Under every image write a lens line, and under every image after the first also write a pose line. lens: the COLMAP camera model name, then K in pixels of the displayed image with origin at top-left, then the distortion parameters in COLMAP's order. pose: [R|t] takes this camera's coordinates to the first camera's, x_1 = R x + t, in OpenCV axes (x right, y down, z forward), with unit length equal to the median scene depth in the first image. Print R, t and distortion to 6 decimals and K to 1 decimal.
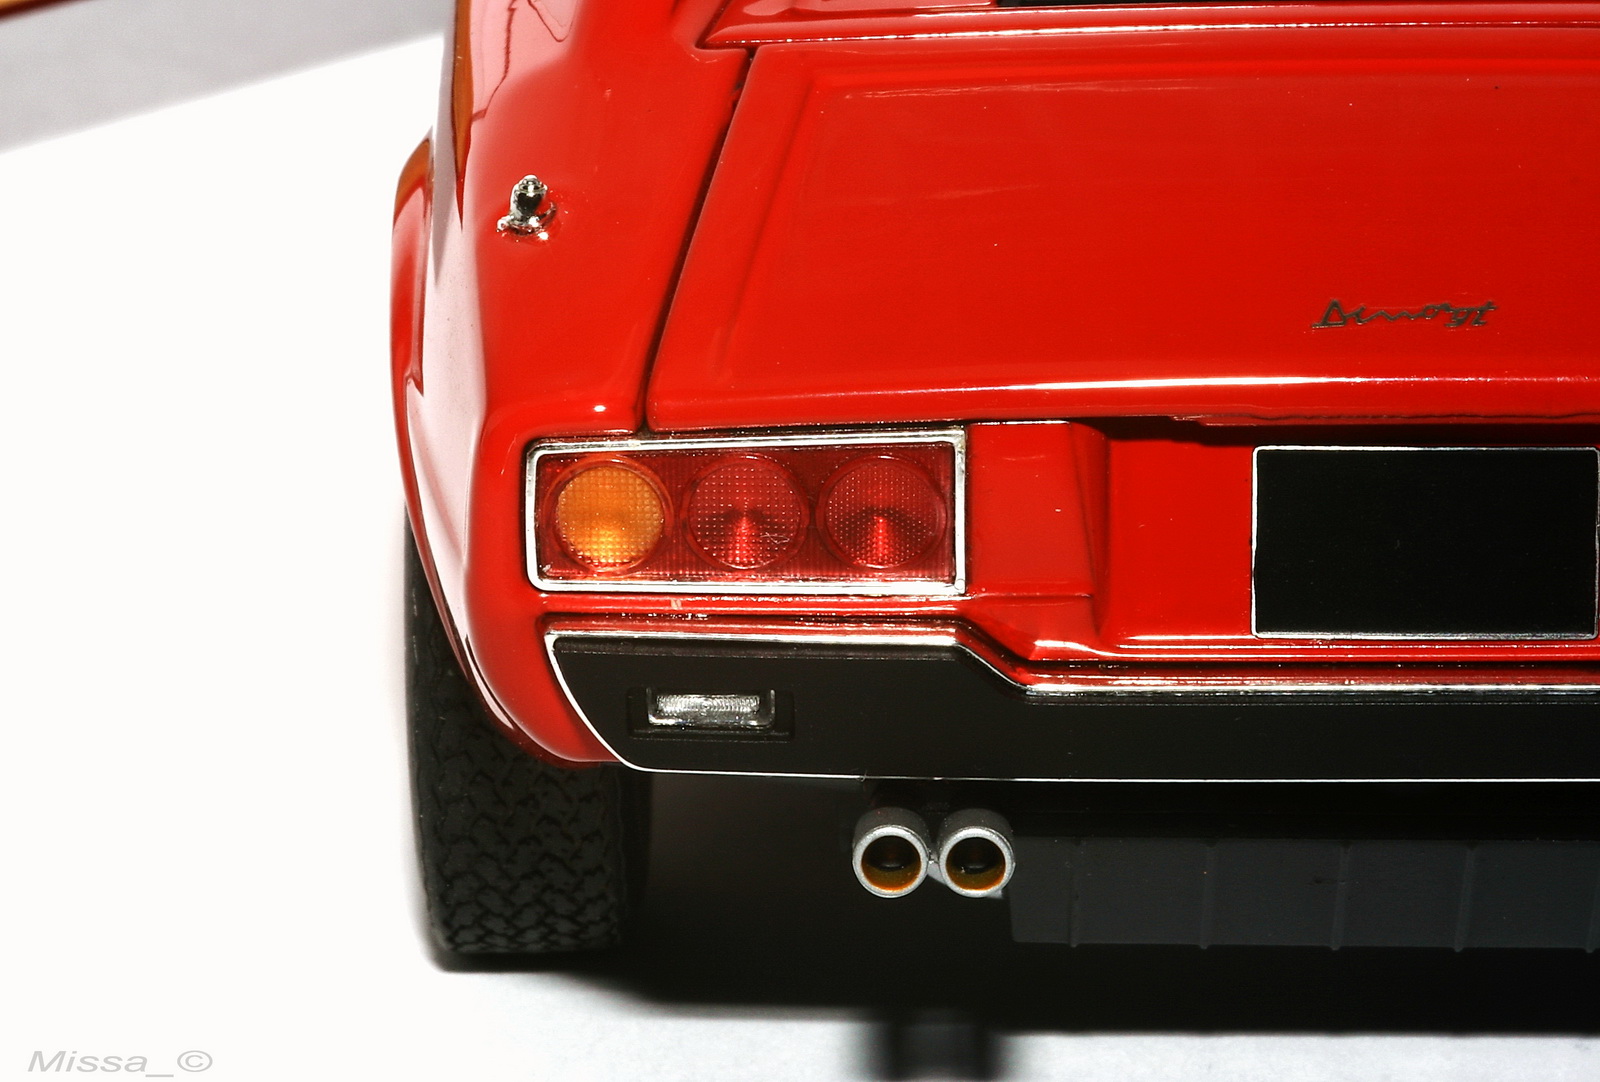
lens RADIAL K [[8349.2, 0, 800.7], [0, 8349.2, 542.2], [0, 0, 1]] dist [-0.719514, 0.000000]
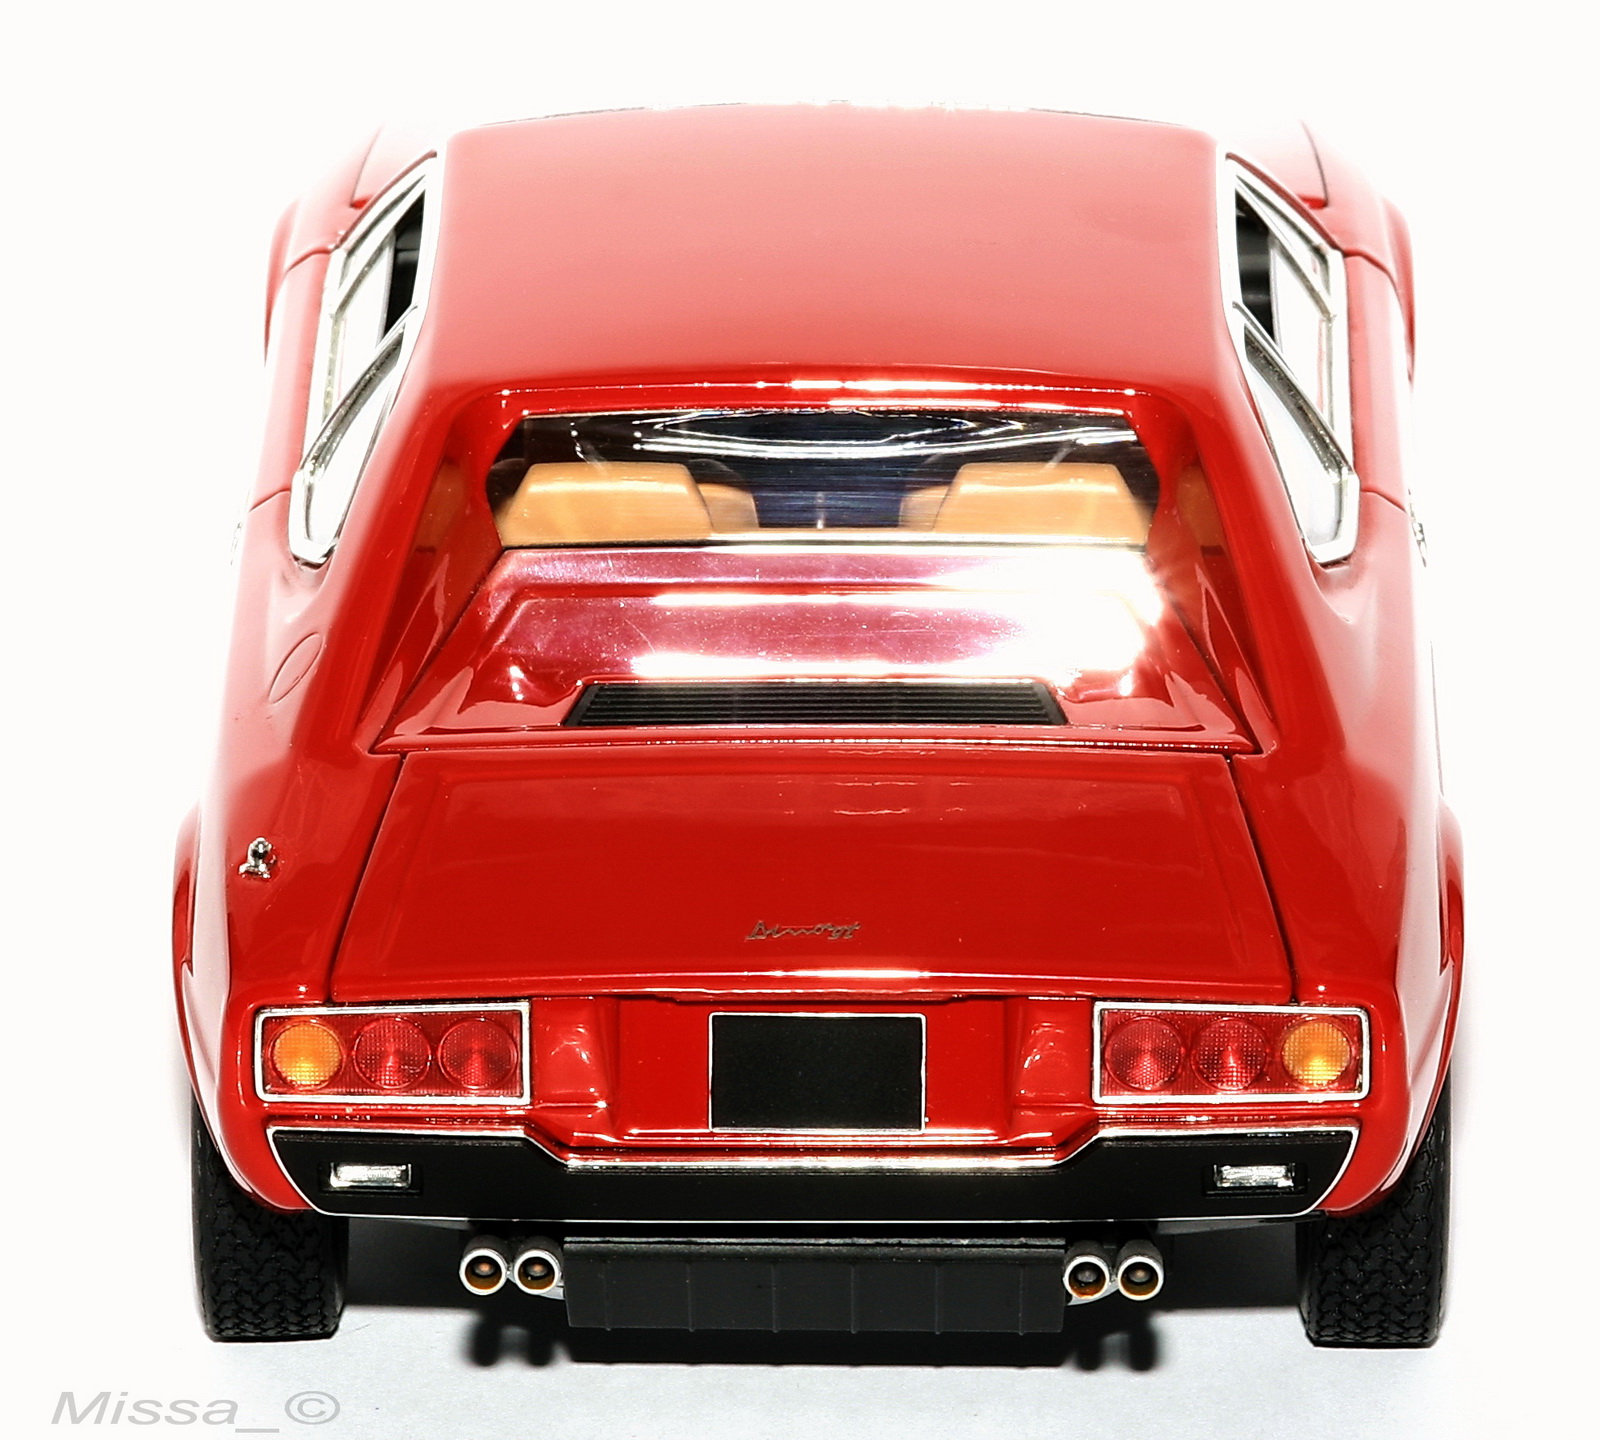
lens RADIAL K [[7941.1, 0, 800.2], [0, 7941.1, 720.0], [0, 0, 1]] dist [-0.138161, 0.000000]
pose [[0.999816, 0.002069, 0.019054, 0.042273], [-0.001409, 0.999401, -0.034574, -0.014823], [-0.019114, 0.034541, 0.999220, -0.521794]]
